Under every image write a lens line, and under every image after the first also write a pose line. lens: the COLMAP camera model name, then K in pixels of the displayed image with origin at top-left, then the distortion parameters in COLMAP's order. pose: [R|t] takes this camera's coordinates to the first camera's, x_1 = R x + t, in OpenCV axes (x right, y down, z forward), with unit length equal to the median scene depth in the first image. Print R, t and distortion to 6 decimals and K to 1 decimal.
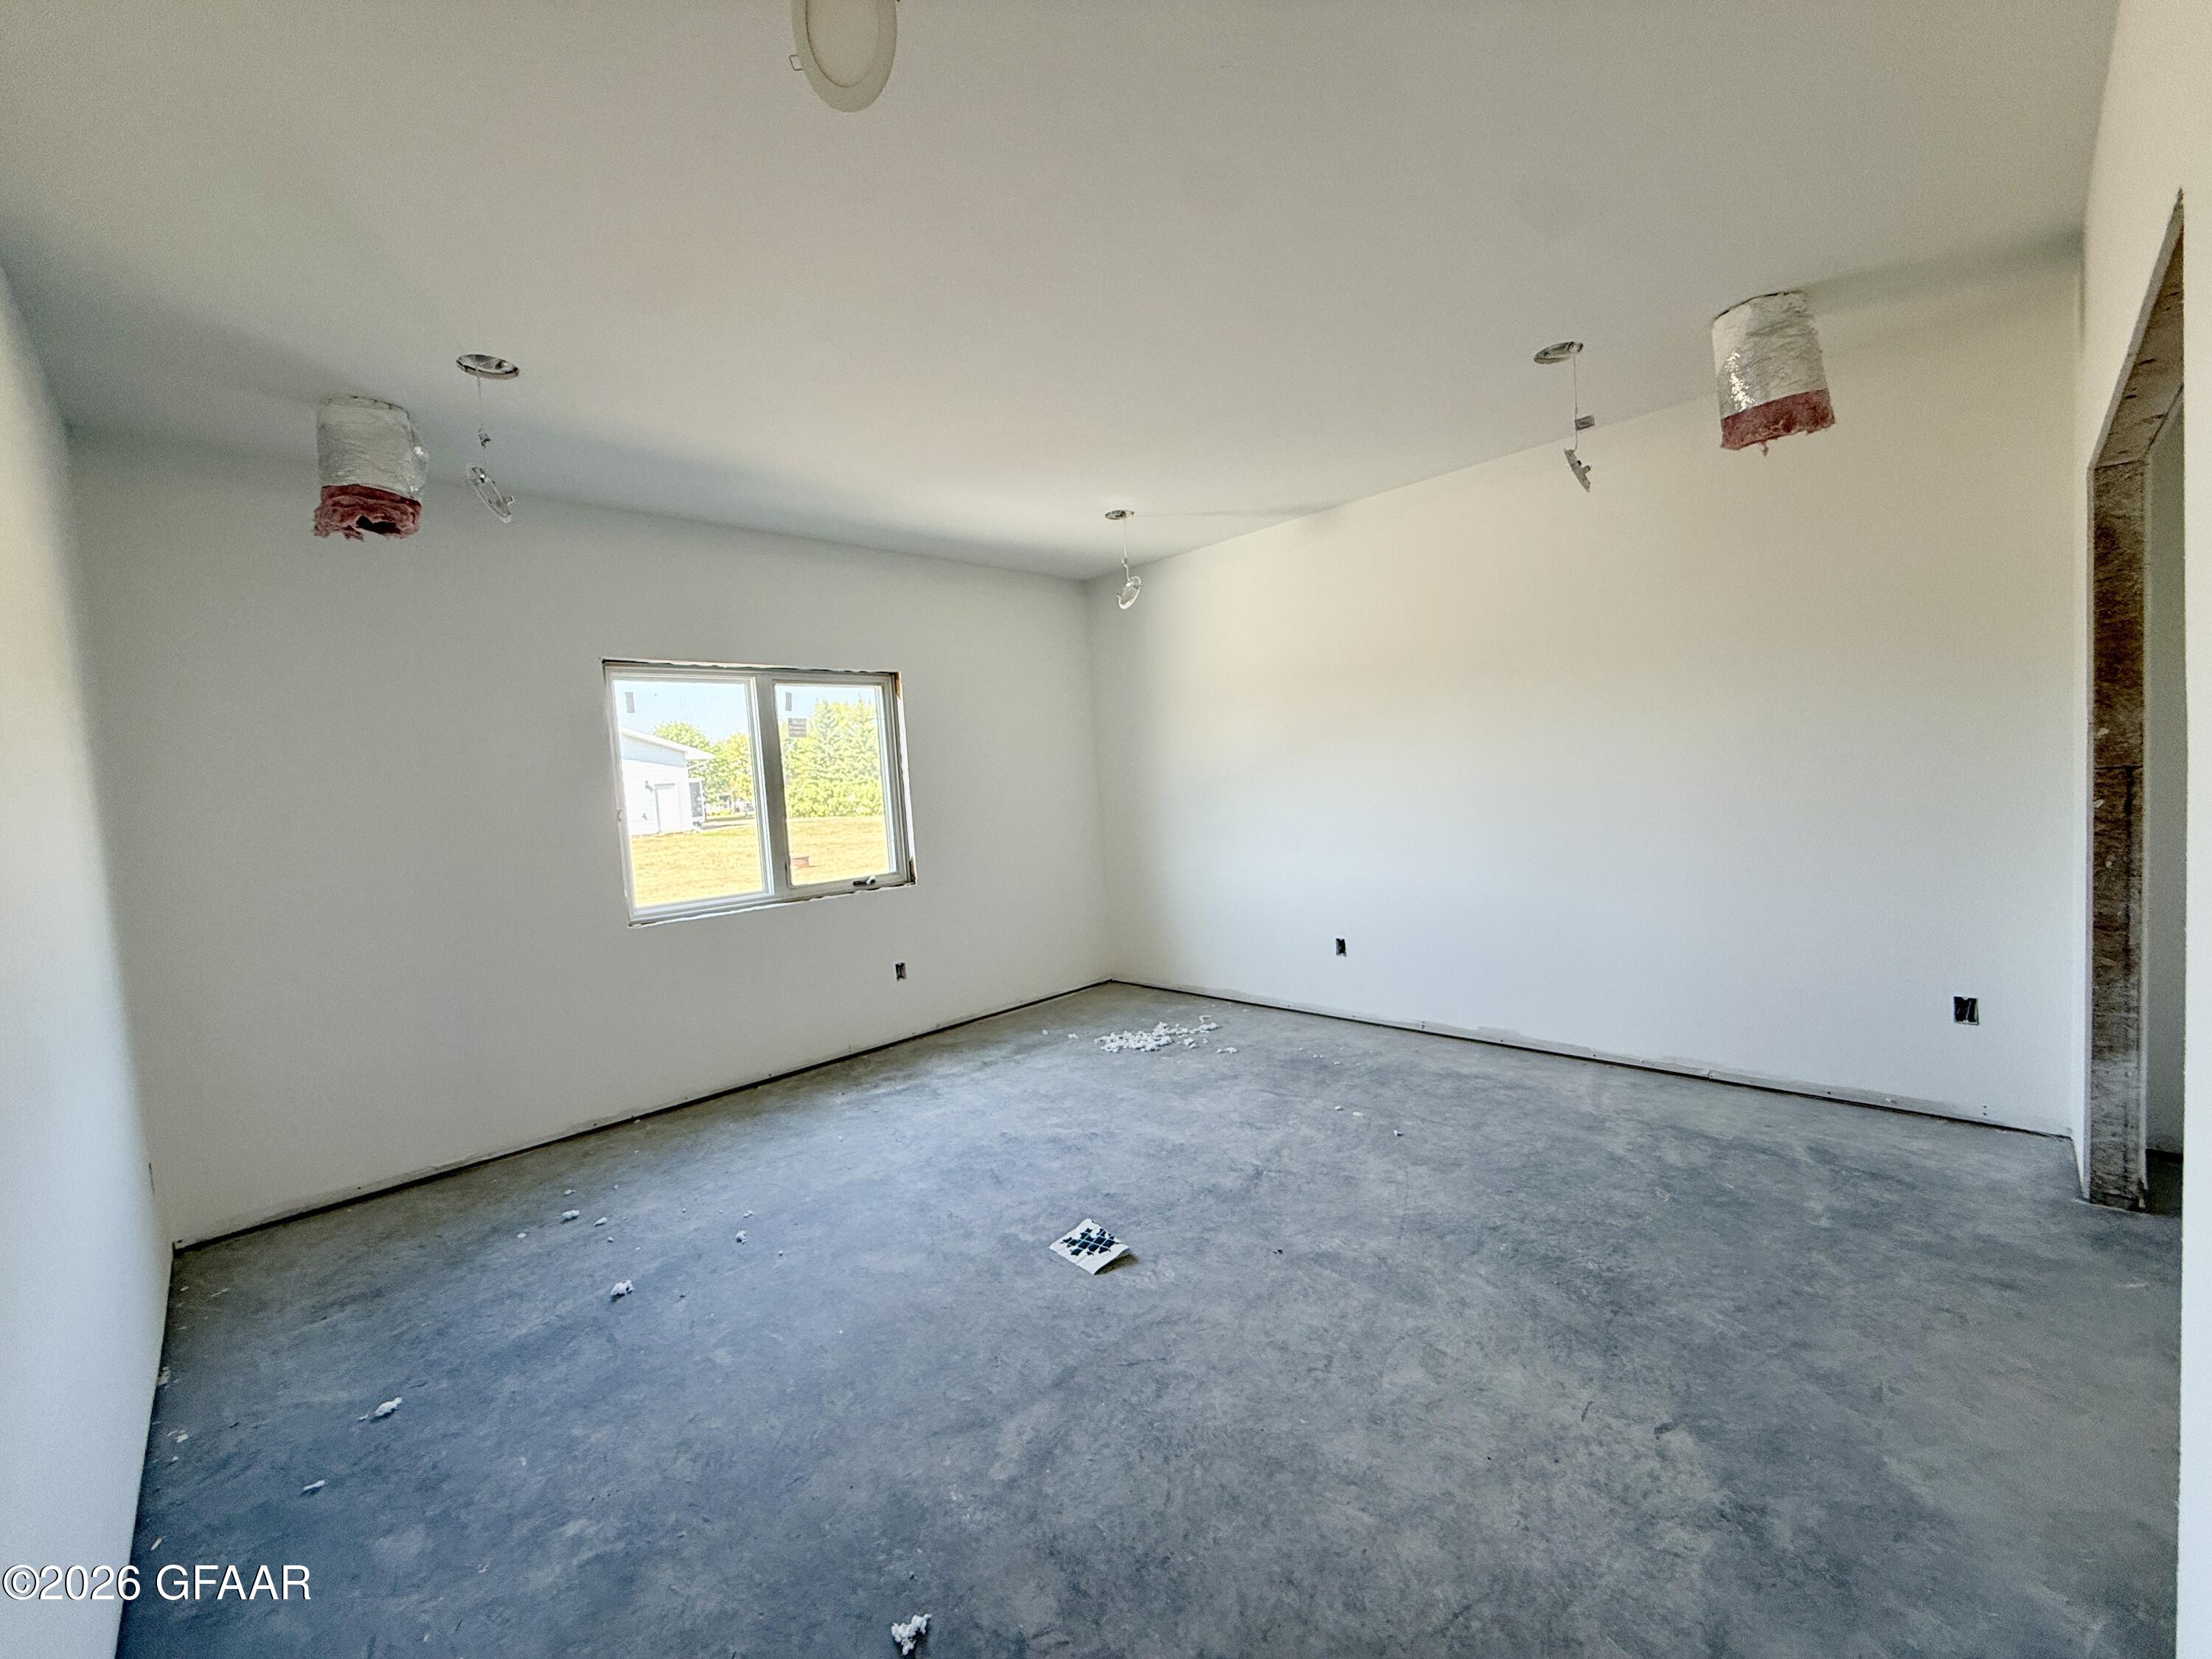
lens RADIAL K [[878.8, 0, 1110.6], [0, 878.8, 834.0], [0, 0, 1]] dist [0.000865, -0.000295]
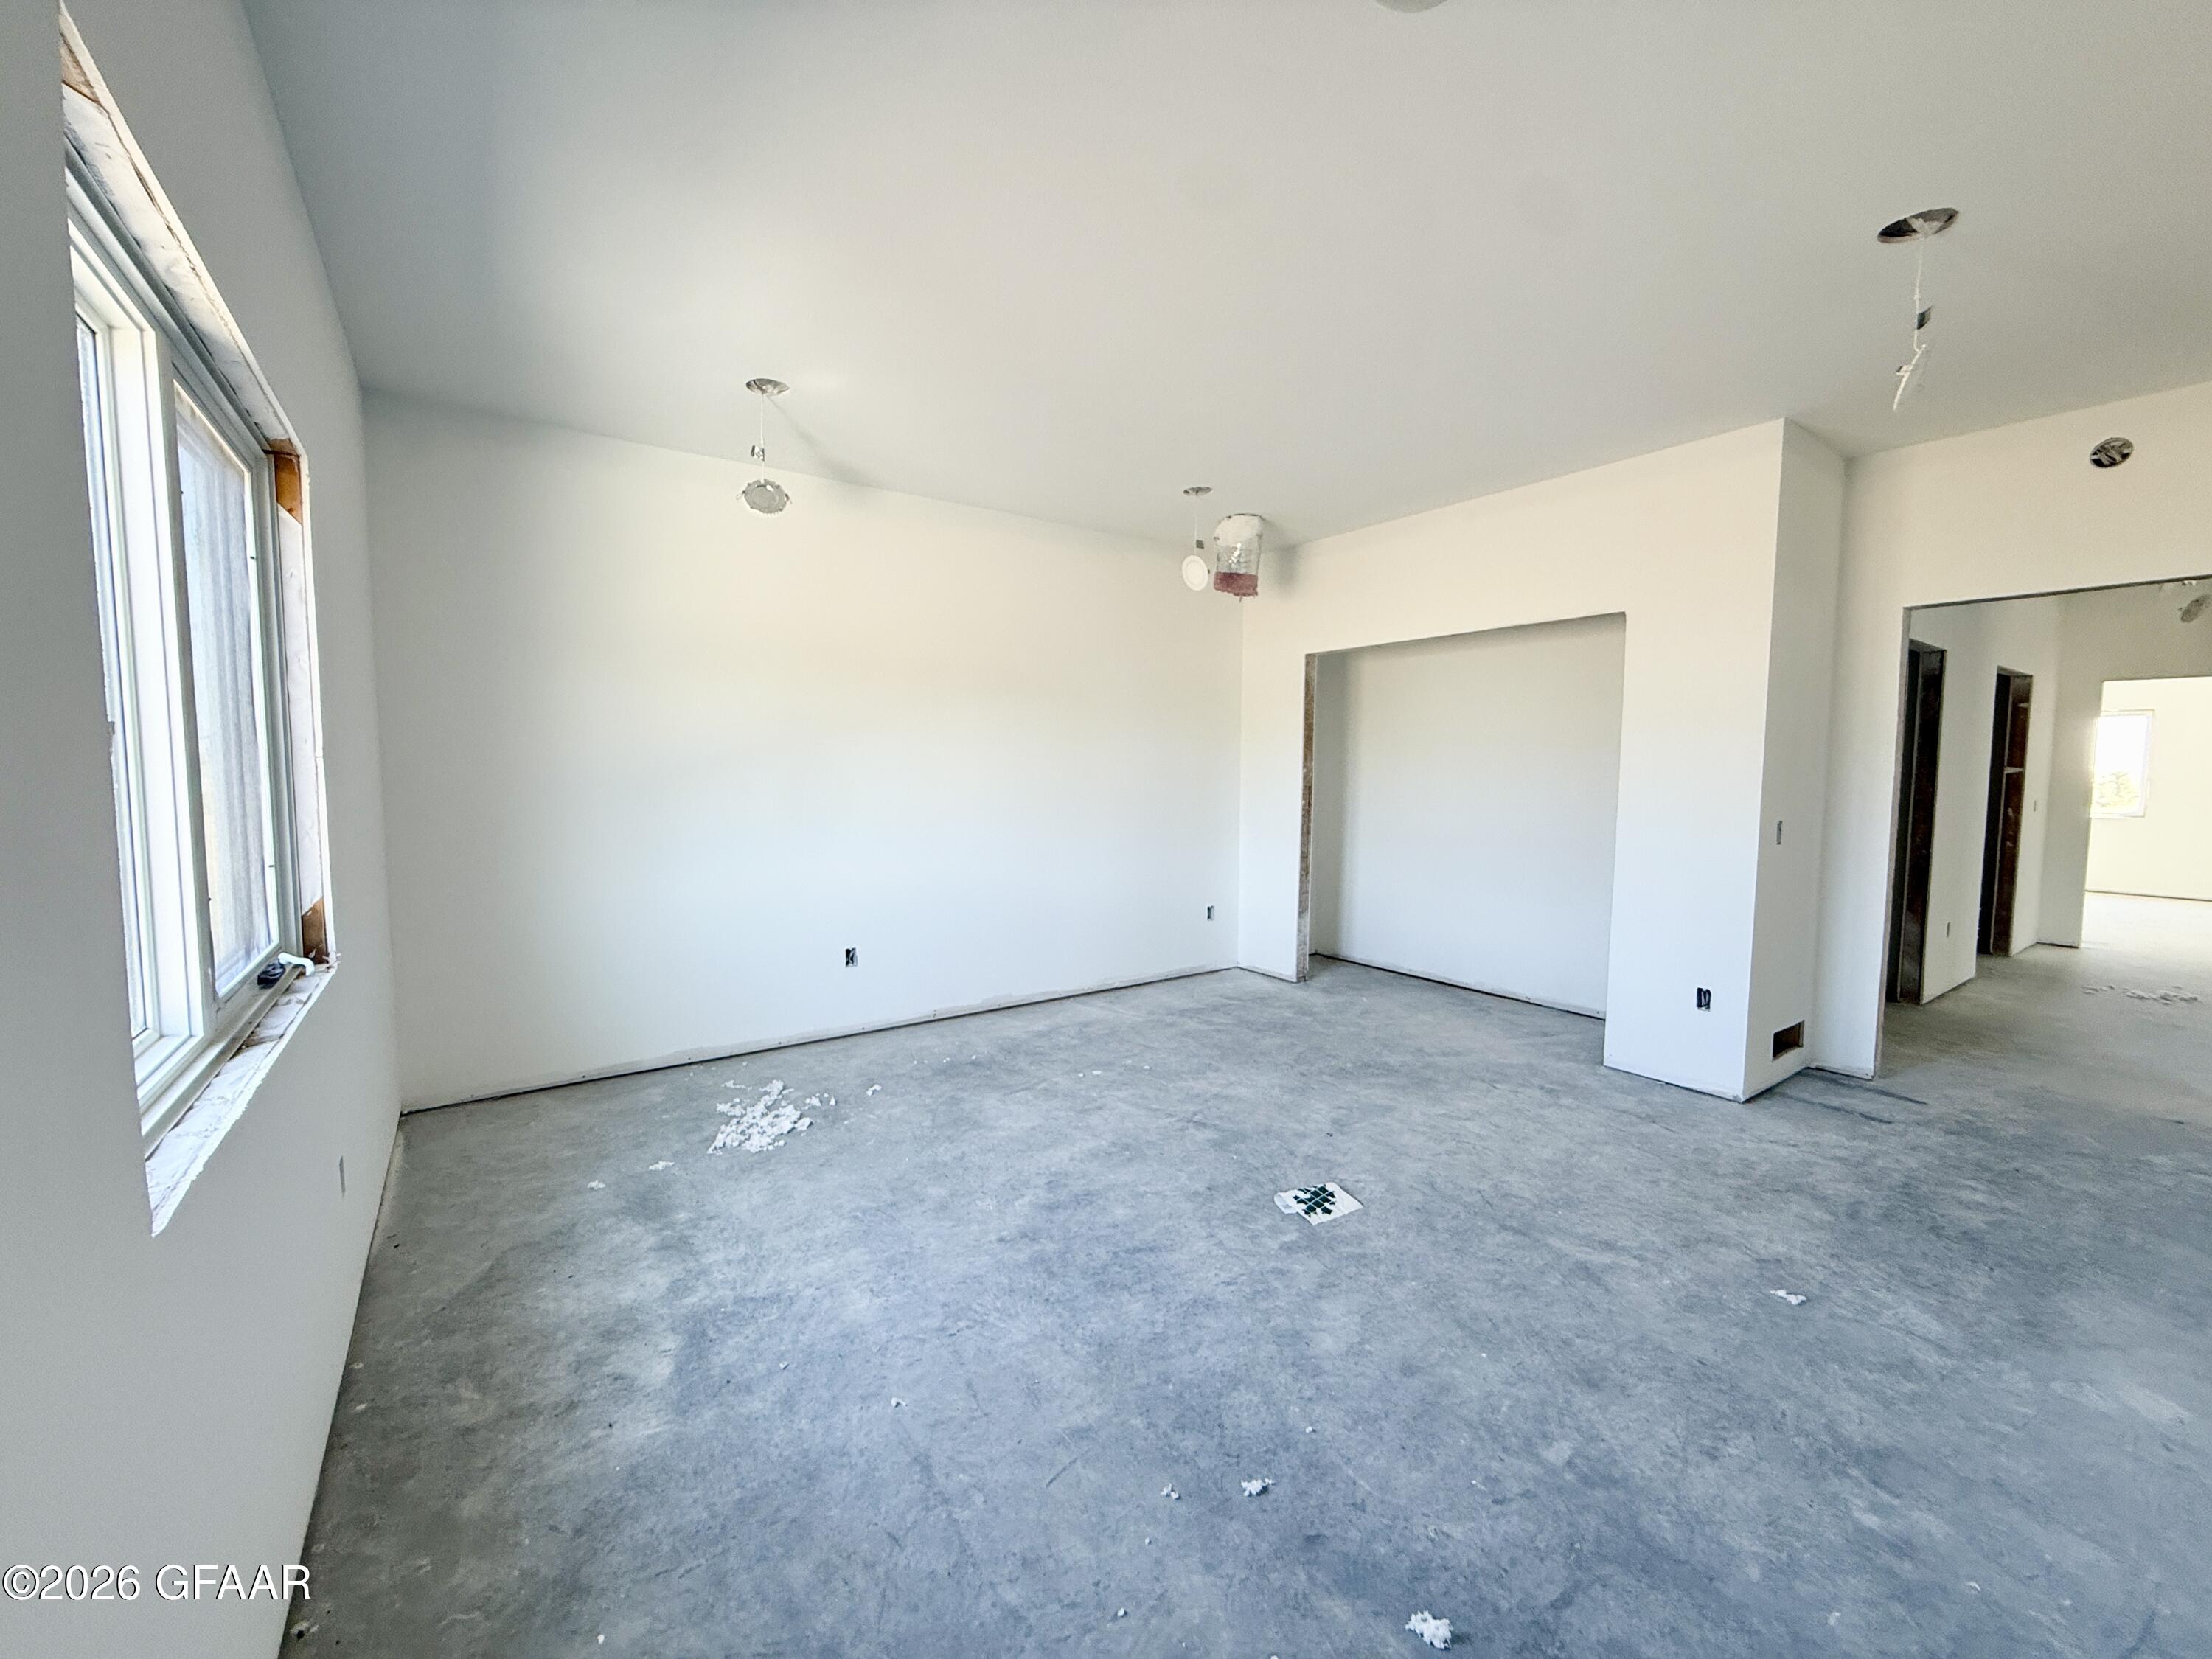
lens RADIAL K [[878.8, 0, 1094.7], [0, 878.8, 828.2], [0, 0, 1]] dist [0.000865, -0.000295]
pose [[0.169504, -0.002630, 0.985526, -0.915751], [0.044529, 0.998996, -0.004993, 0.014414], [-0.984523, 0.044731, 0.169451, 0.888576]]
